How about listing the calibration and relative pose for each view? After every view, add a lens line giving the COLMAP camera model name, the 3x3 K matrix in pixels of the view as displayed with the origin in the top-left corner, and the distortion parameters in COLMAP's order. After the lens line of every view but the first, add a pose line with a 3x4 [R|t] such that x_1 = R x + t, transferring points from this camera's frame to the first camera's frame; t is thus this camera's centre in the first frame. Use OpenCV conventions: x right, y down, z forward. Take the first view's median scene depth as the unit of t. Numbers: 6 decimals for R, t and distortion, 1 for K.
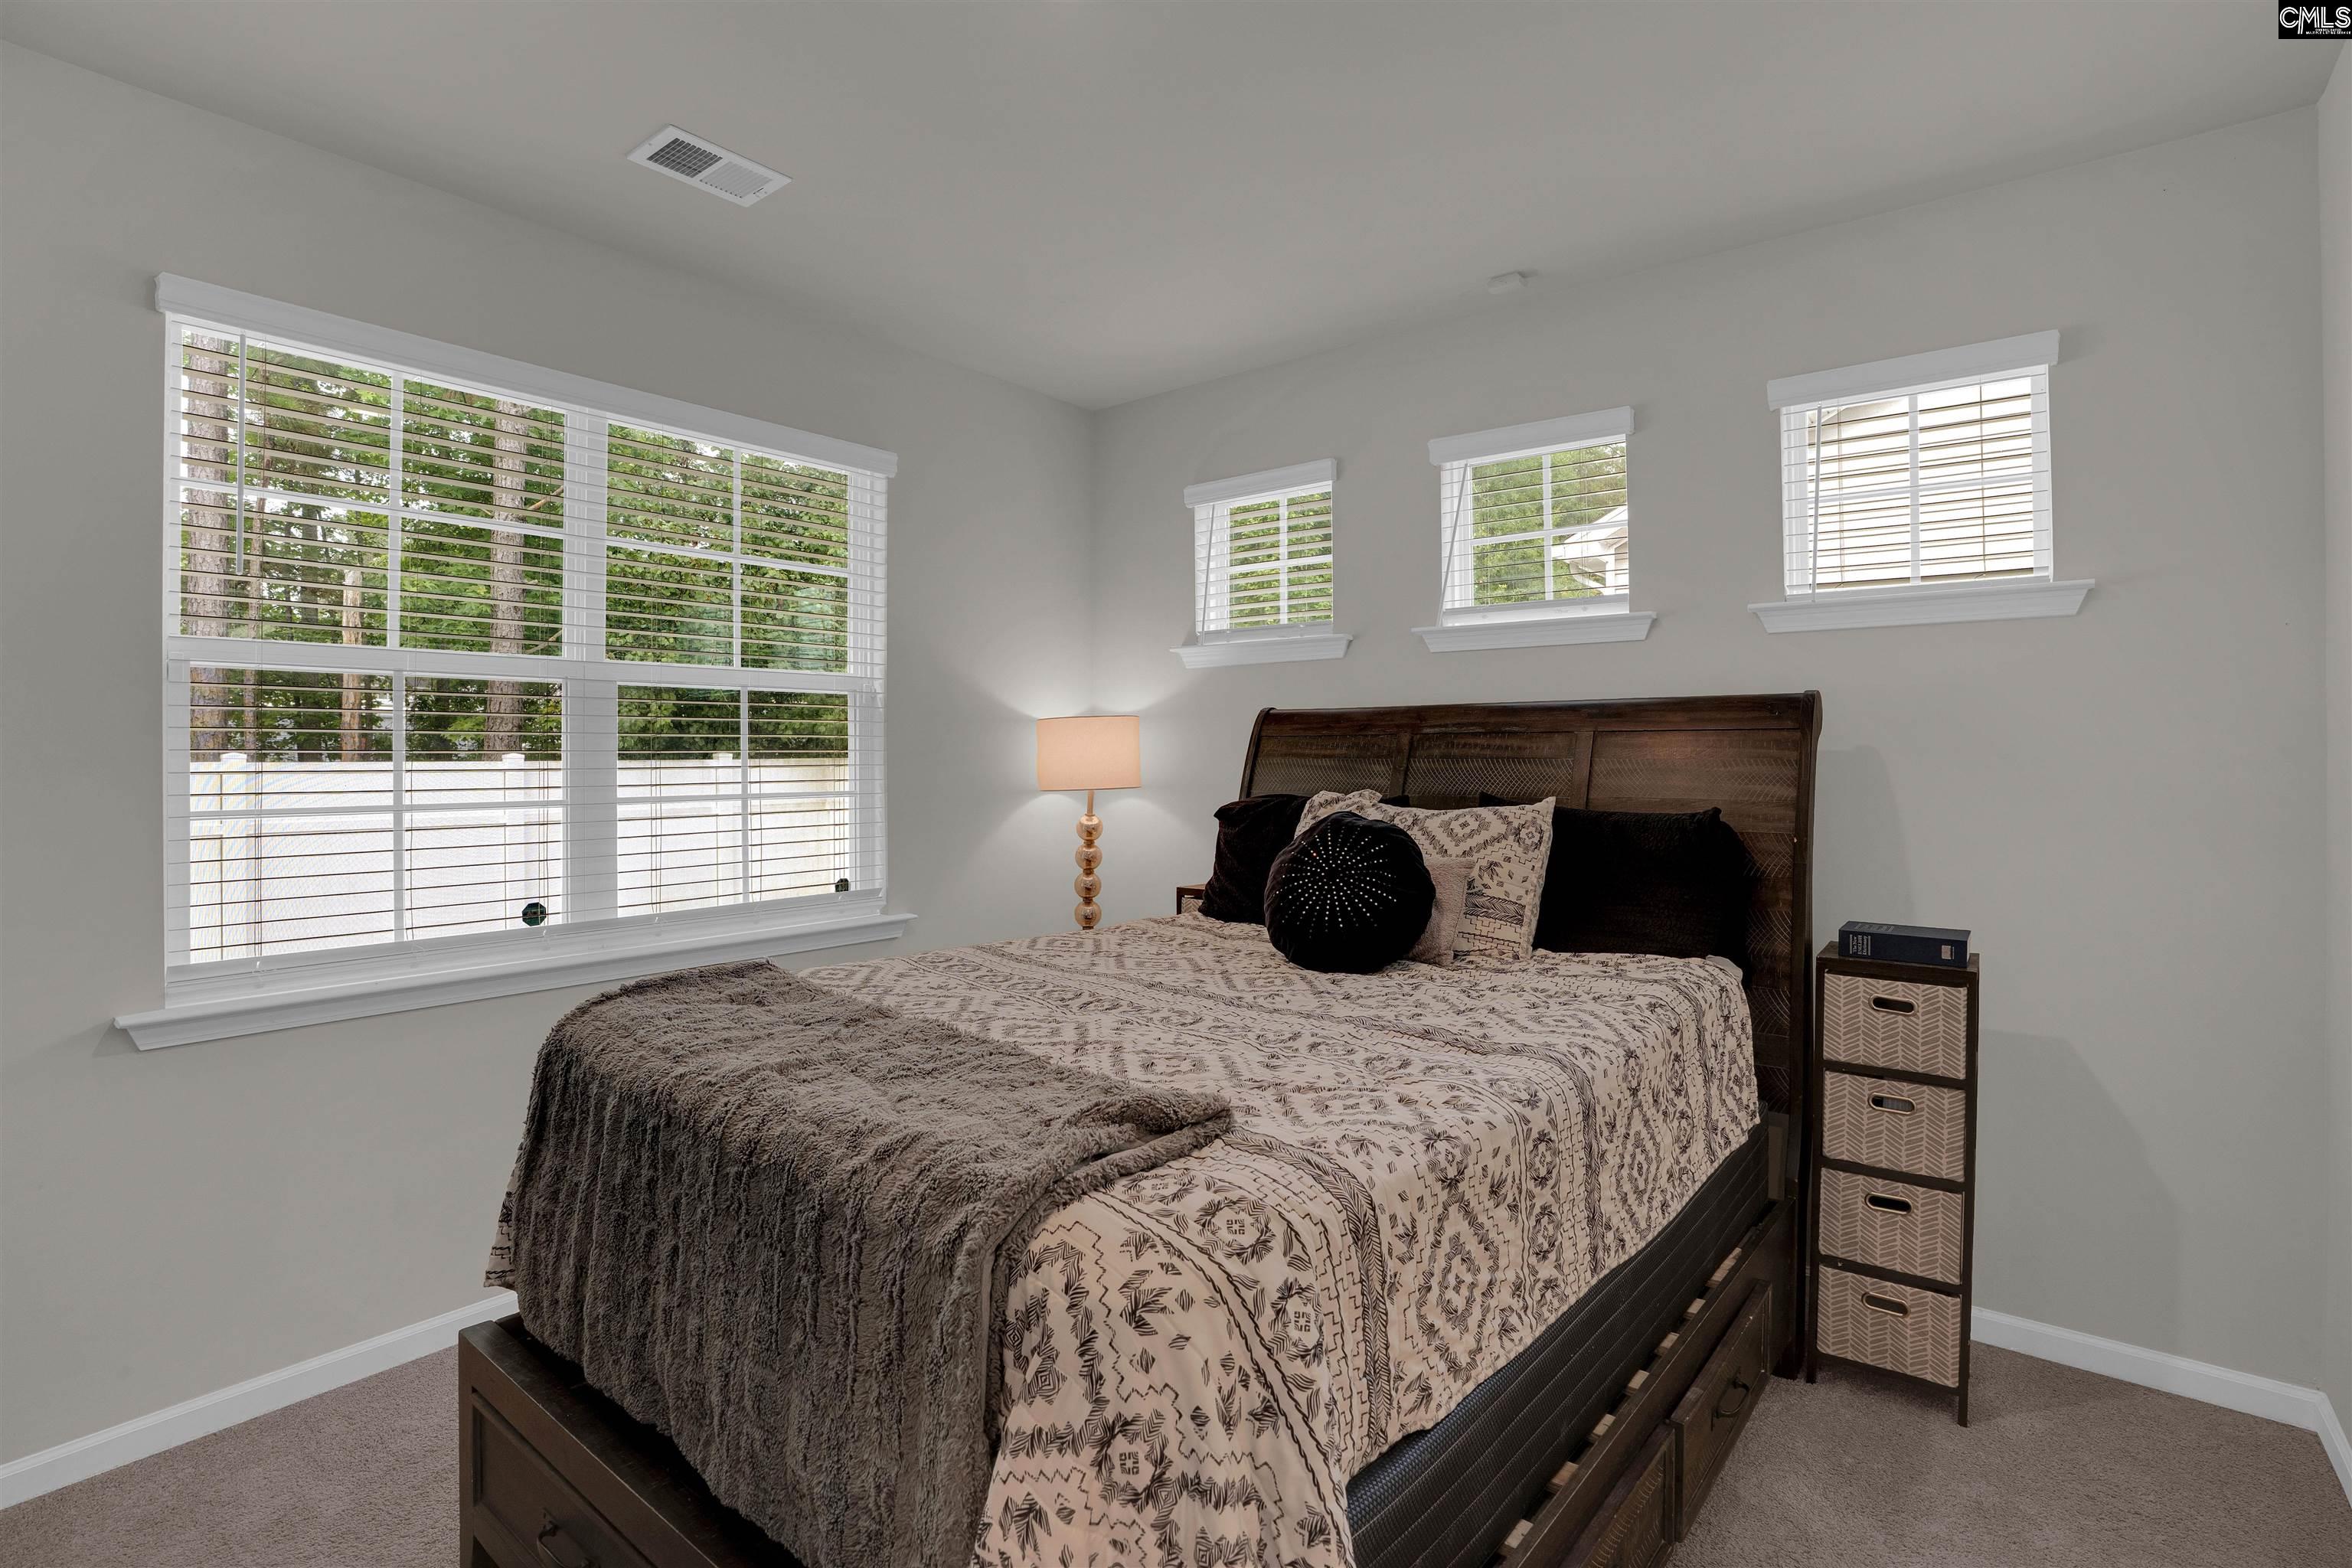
lens RADIAL K [[1101.9, 0, 1176.0], [0, 1101.9, 784.0], [0, 0, 1]] dist [-0.080898, 0.040315]
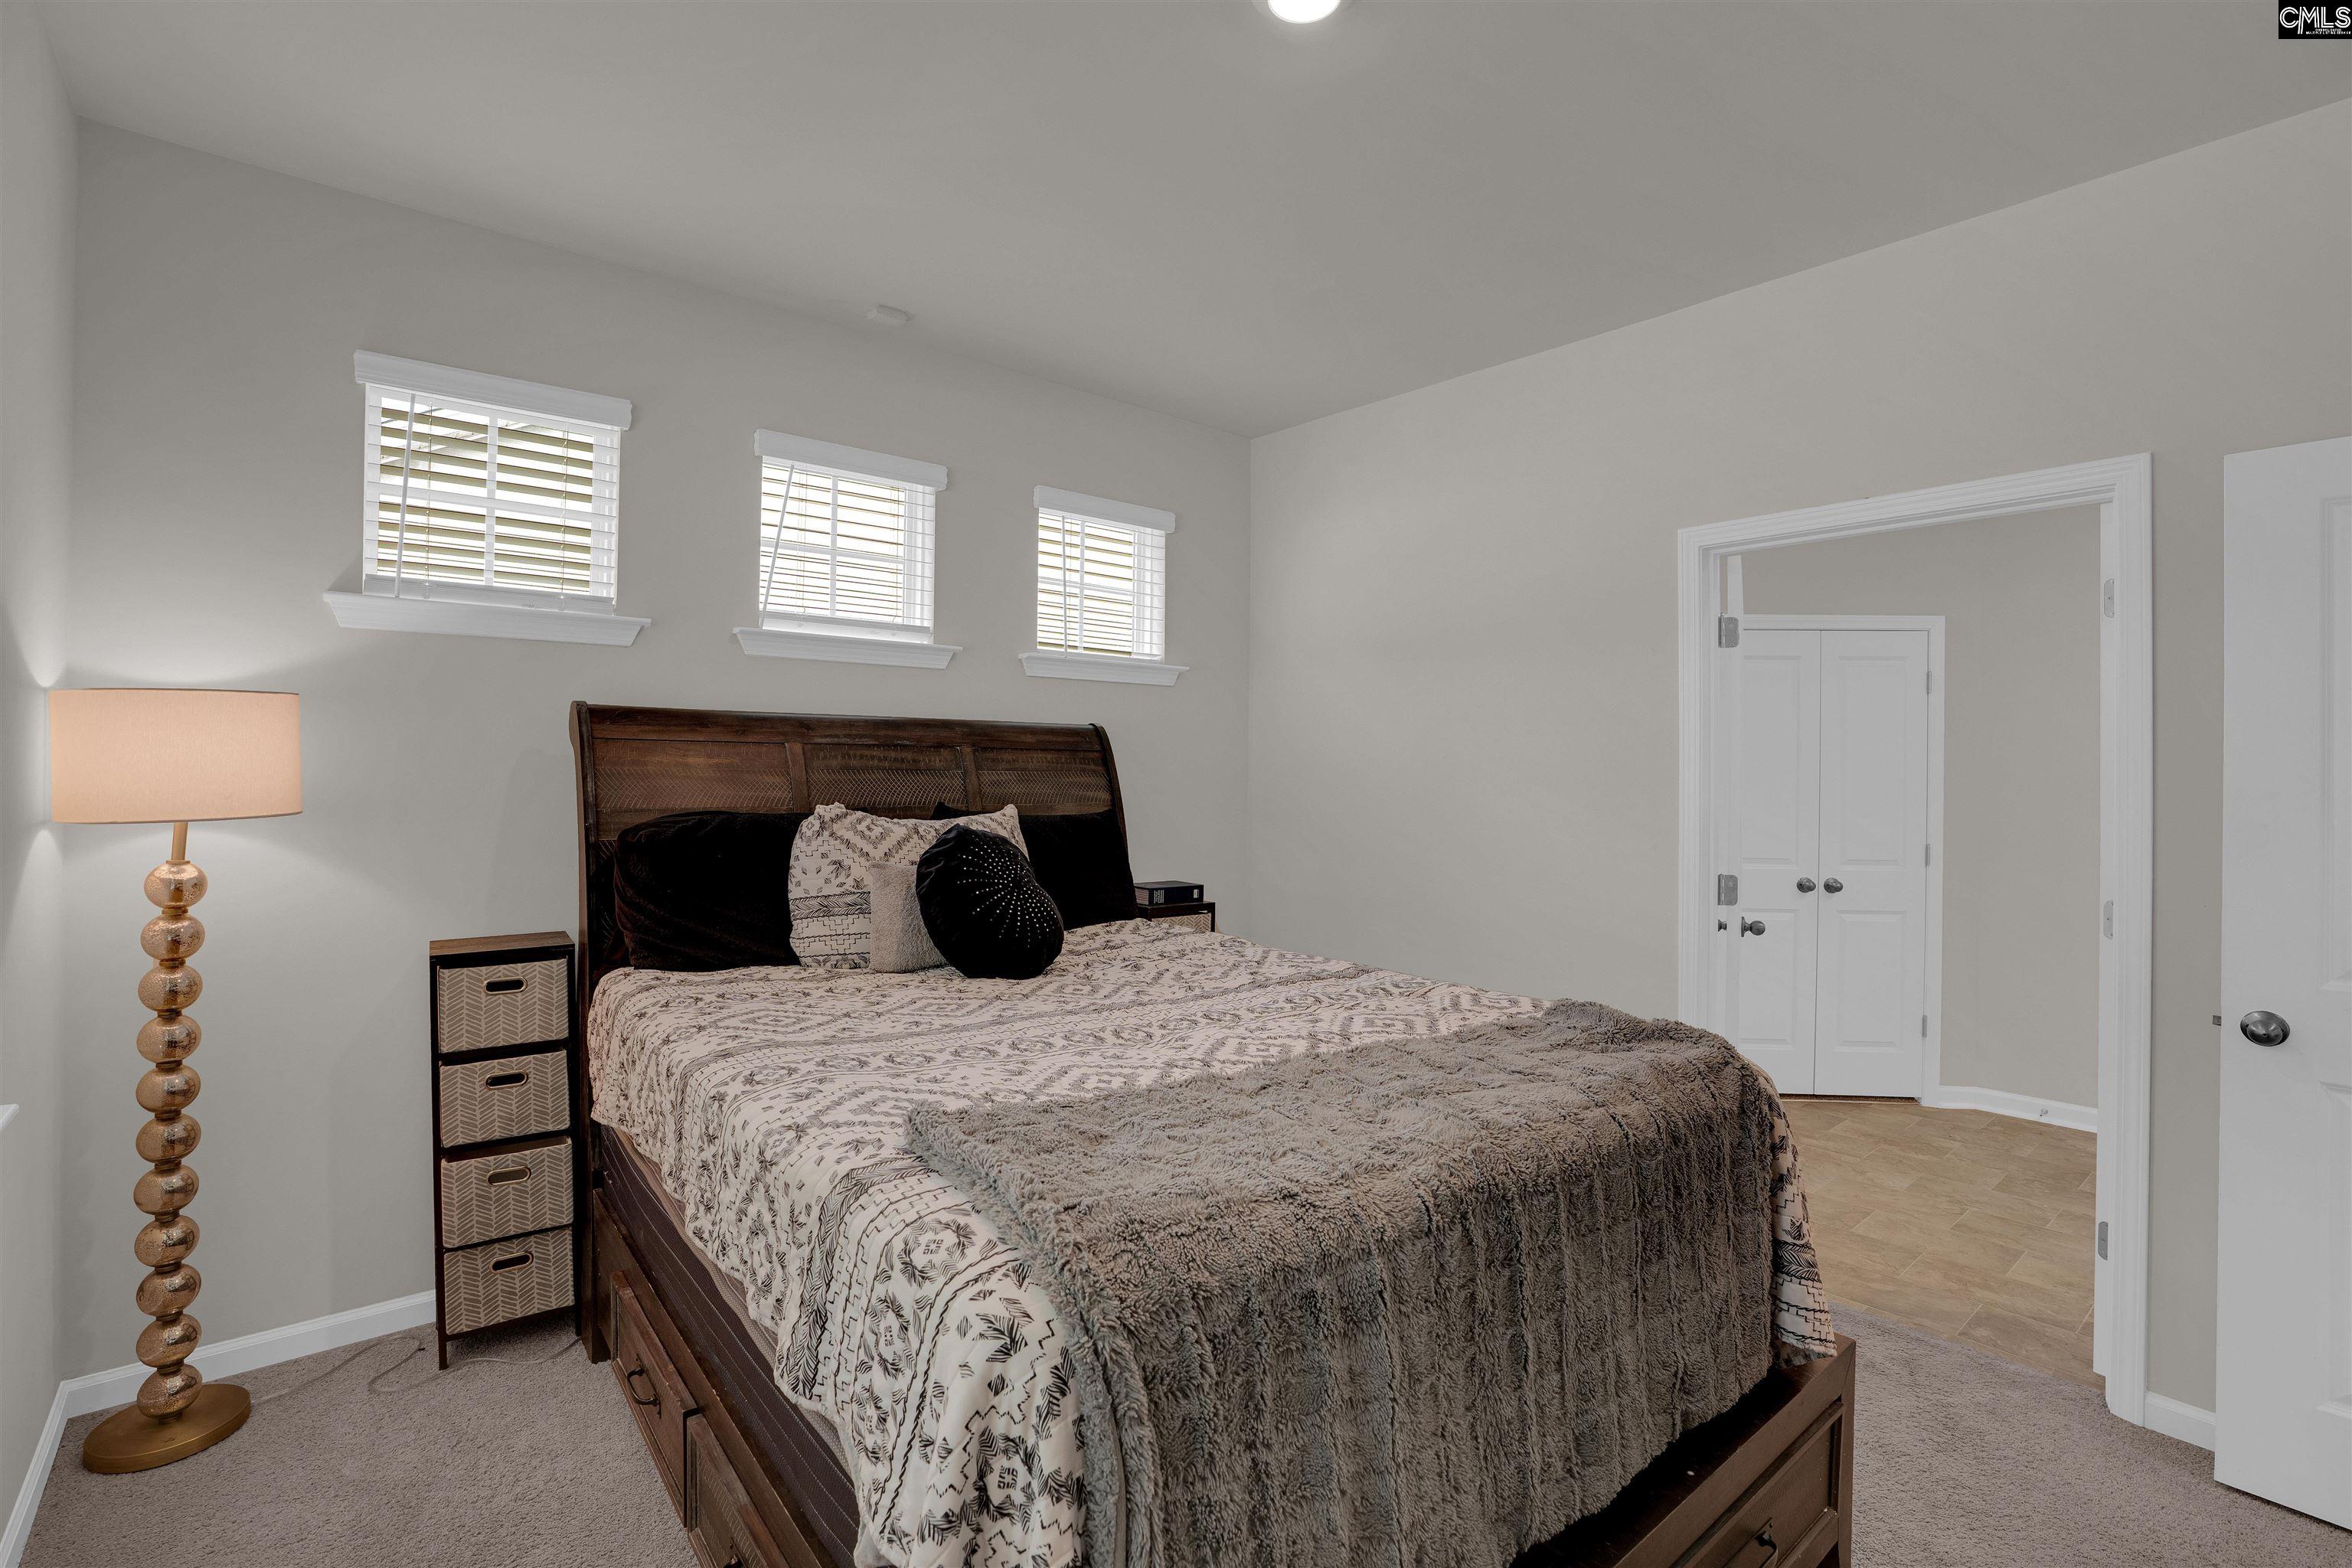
lens RADIAL K [[1053.9, 0, 1134.4], [0, 1053.9, 781.7], [0, 0, 1]] dist [-0.018523, 0.000355]
pose [[0.256177, -0.015199, 0.966510, -0.606991], [0.004836, 0.999884, 0.014442, -0.024911], [-0.966618, 0.000975, 0.256221, 0.498741]]
